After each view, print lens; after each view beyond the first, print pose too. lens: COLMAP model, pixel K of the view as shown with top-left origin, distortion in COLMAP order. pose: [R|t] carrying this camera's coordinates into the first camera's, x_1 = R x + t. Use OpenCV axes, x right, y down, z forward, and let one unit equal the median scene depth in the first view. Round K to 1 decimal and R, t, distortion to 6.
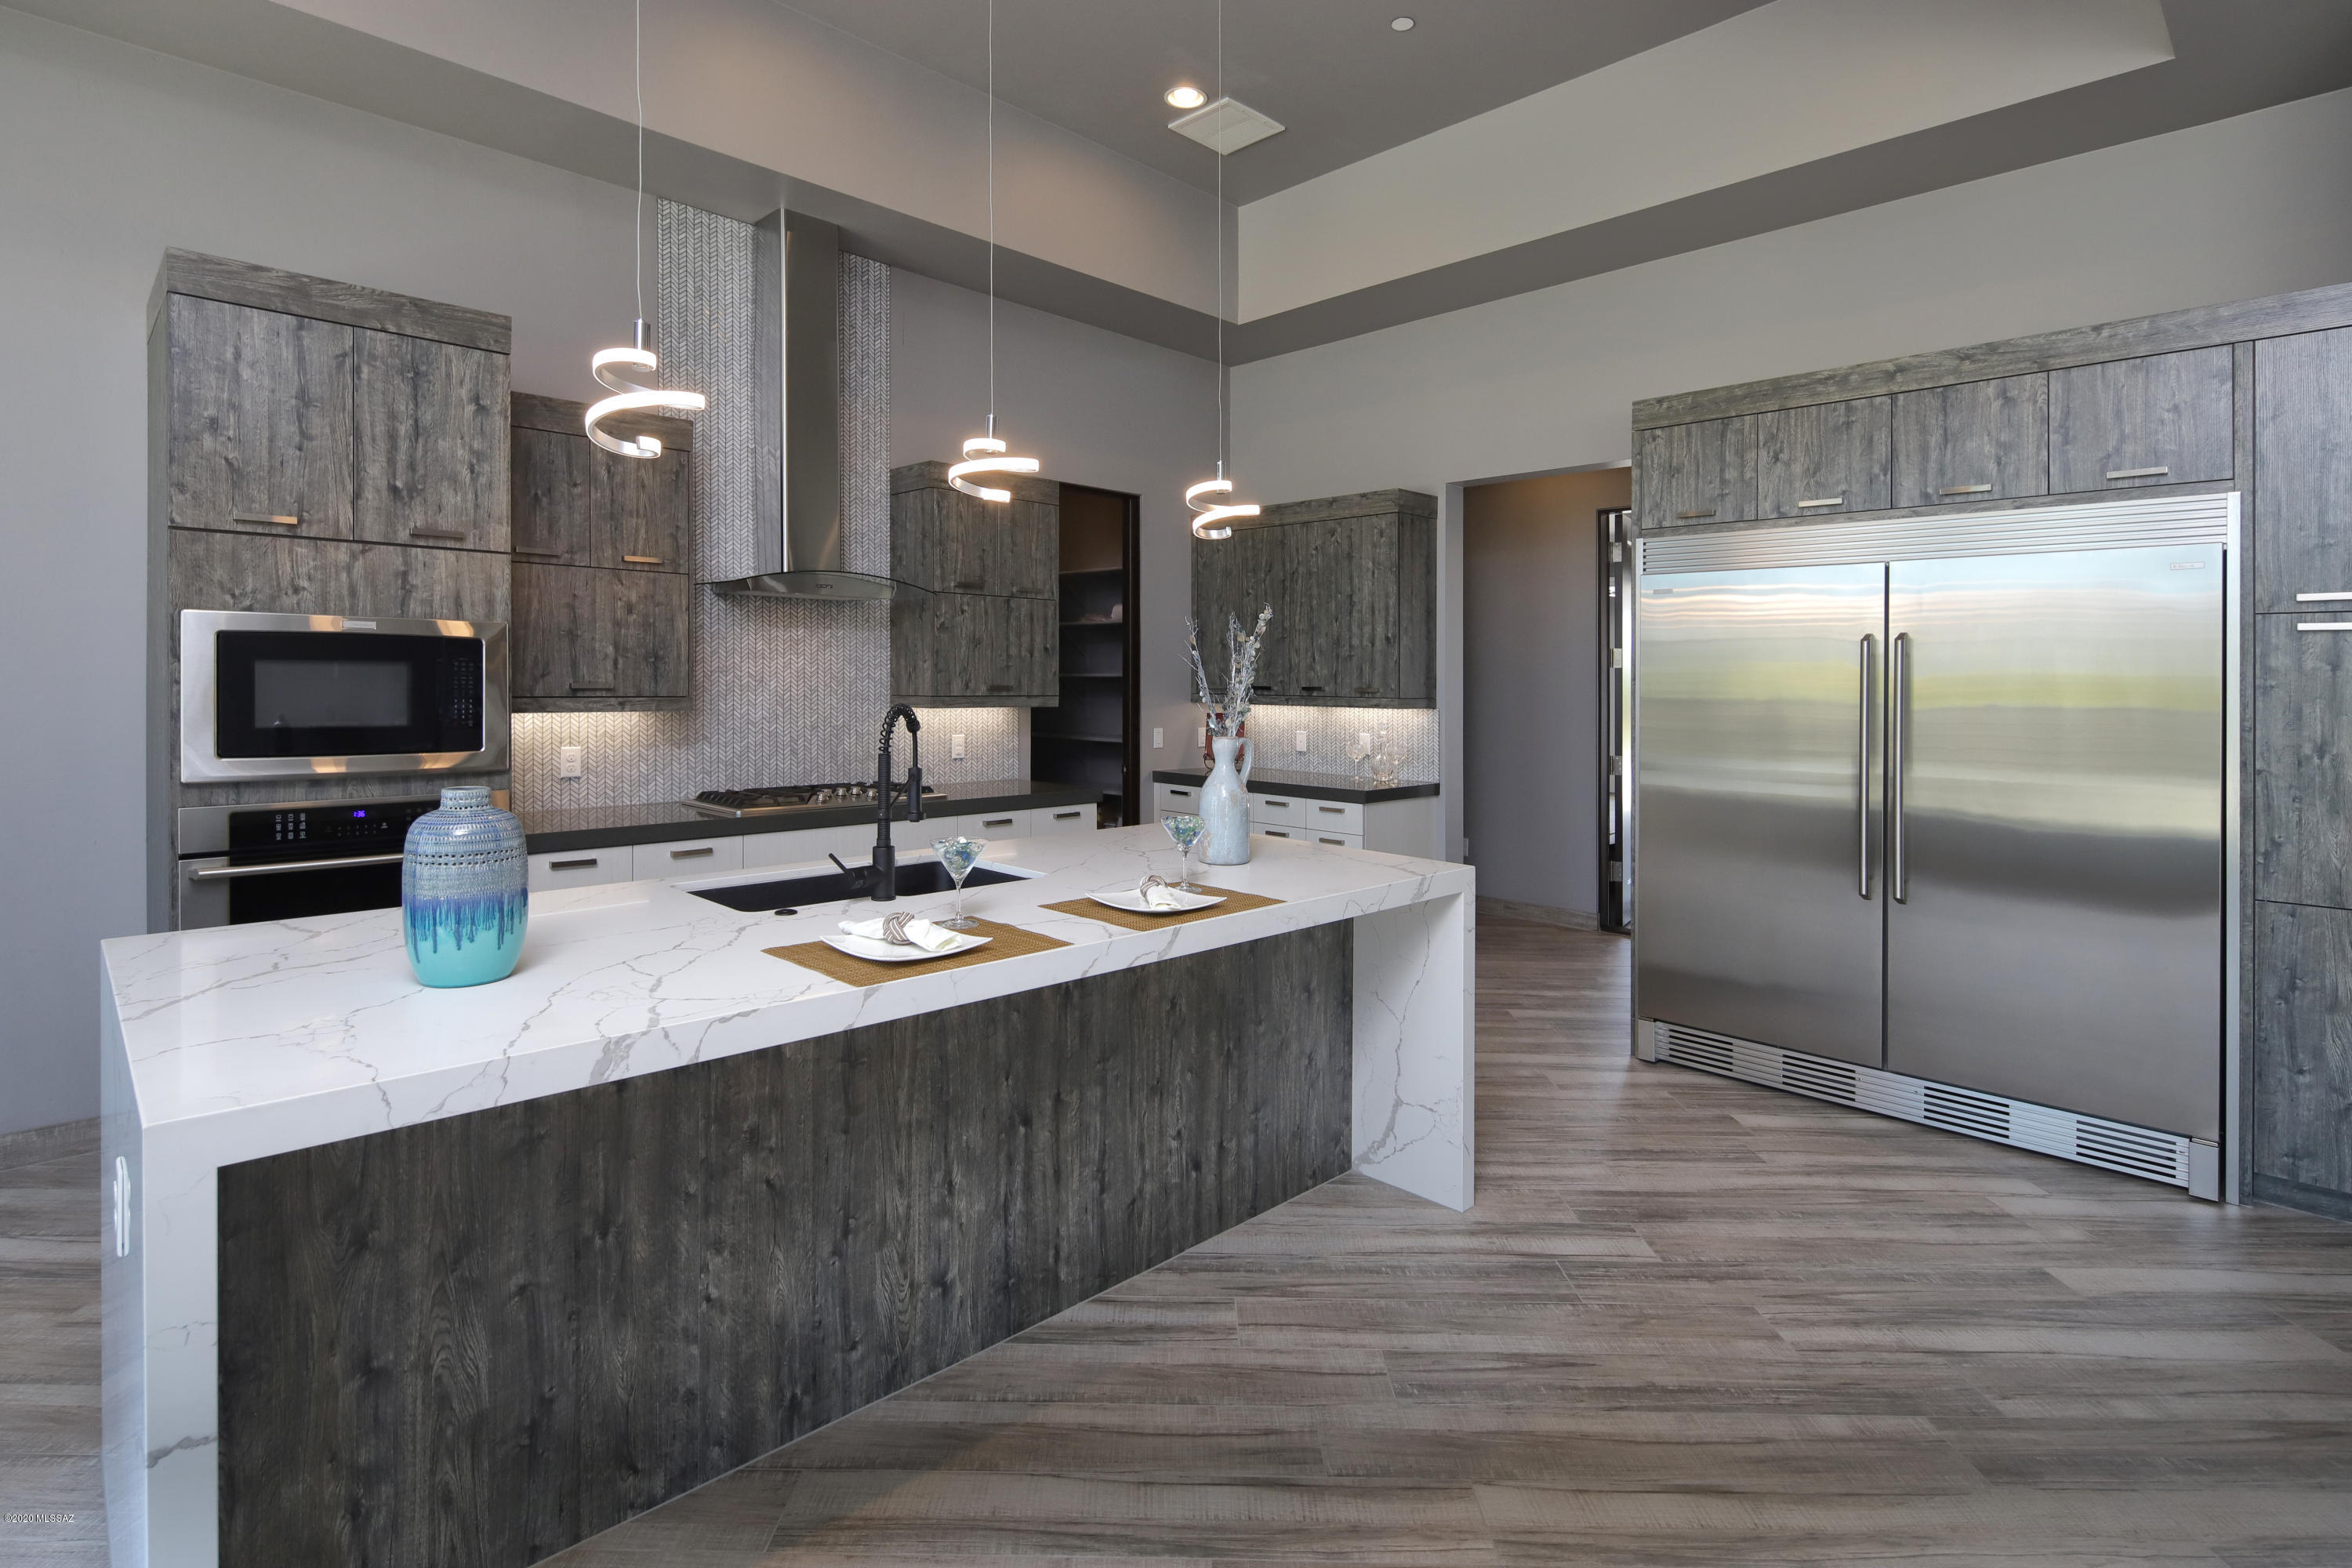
lens RADIAL K [[1141.1, 0, 1176.0], [0, 1141.1, 689.5], [0, 0, 1]] dist [0.001406, -0.002104]
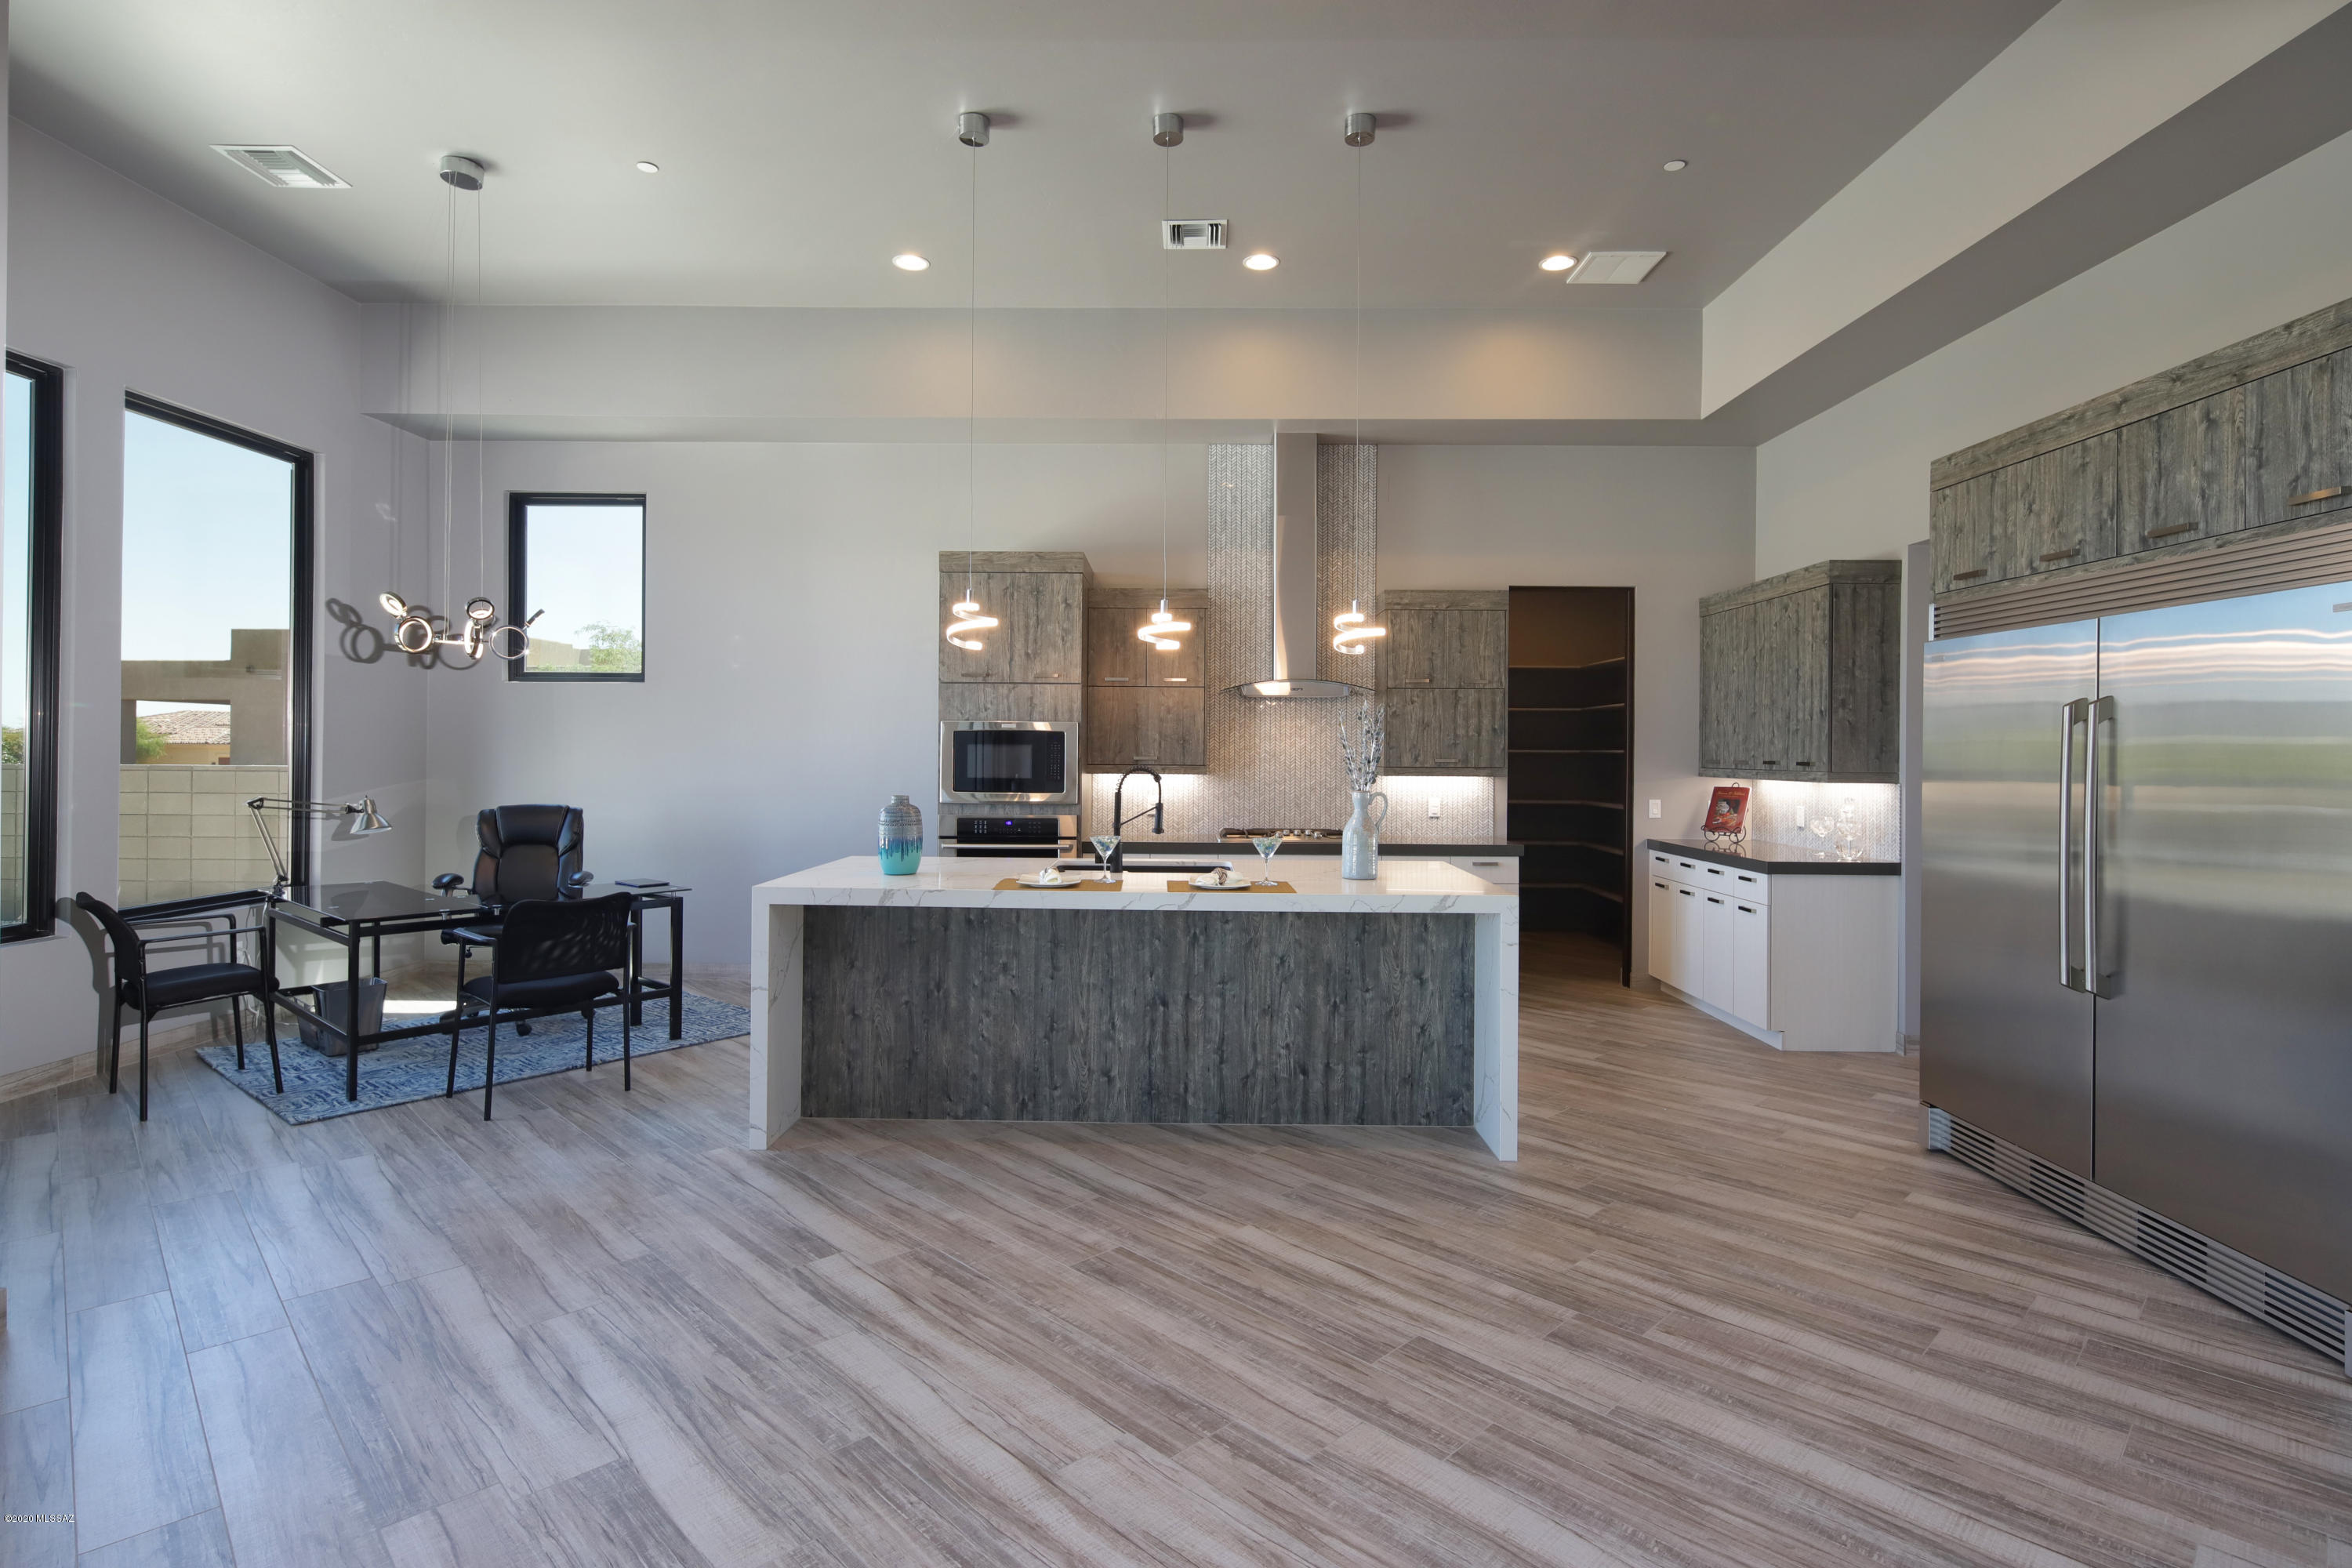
lens RADIAL K [[1150.6, 0, 1174.0], [0, 1150.6, 749.5], [0, 0, 1]] dist [0.004931, -0.004418]
pose [[0.703548, -0.006982, -0.710613, 0.863717], [-0.006197, 0.999853, -0.015960, 0.012910], [0.710620, 0.015632, 0.703402, -0.178772]]
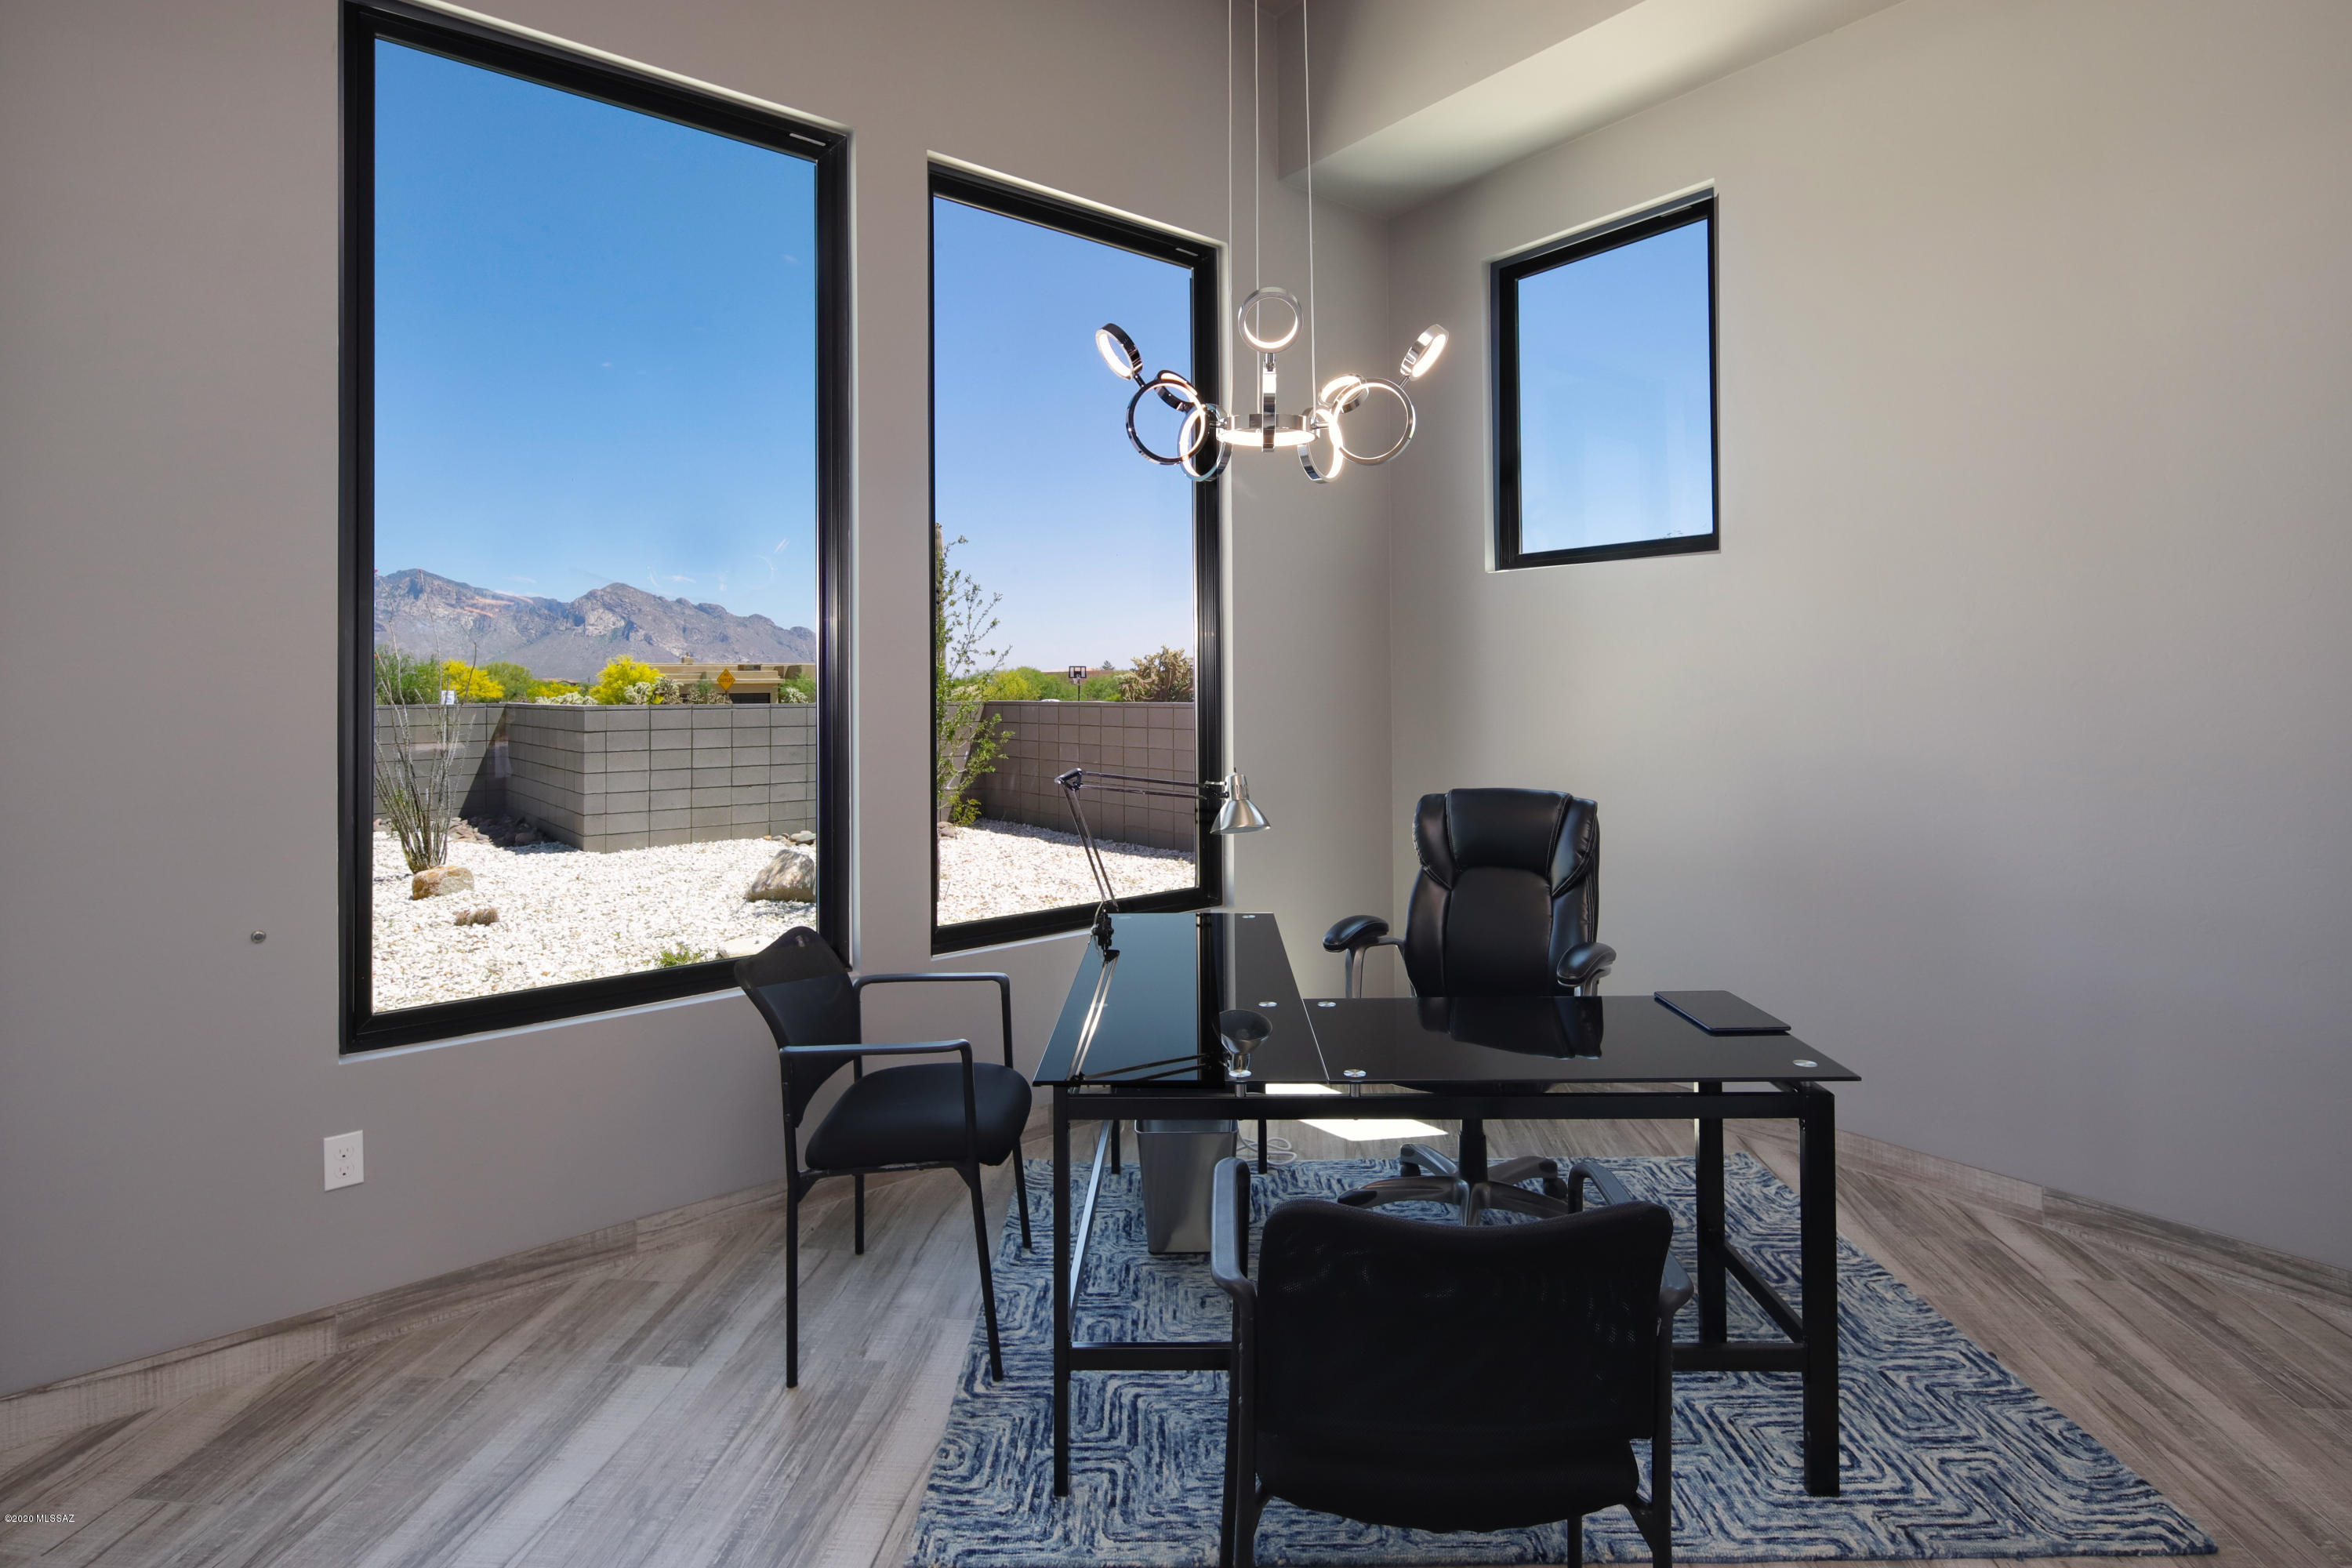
lens RADIAL K [[1151.9, 0, 1179.6], [0, 1151.9, 666.2], [0, 0, 1]] dist [0.001464, -0.002060]
pose [[-0.095532, -0.021830, -0.995187, -0.218658], [0.002488, 0.999751, -0.022169, -0.003567], [0.995423, -0.004593, -0.095454, 0.222220]]
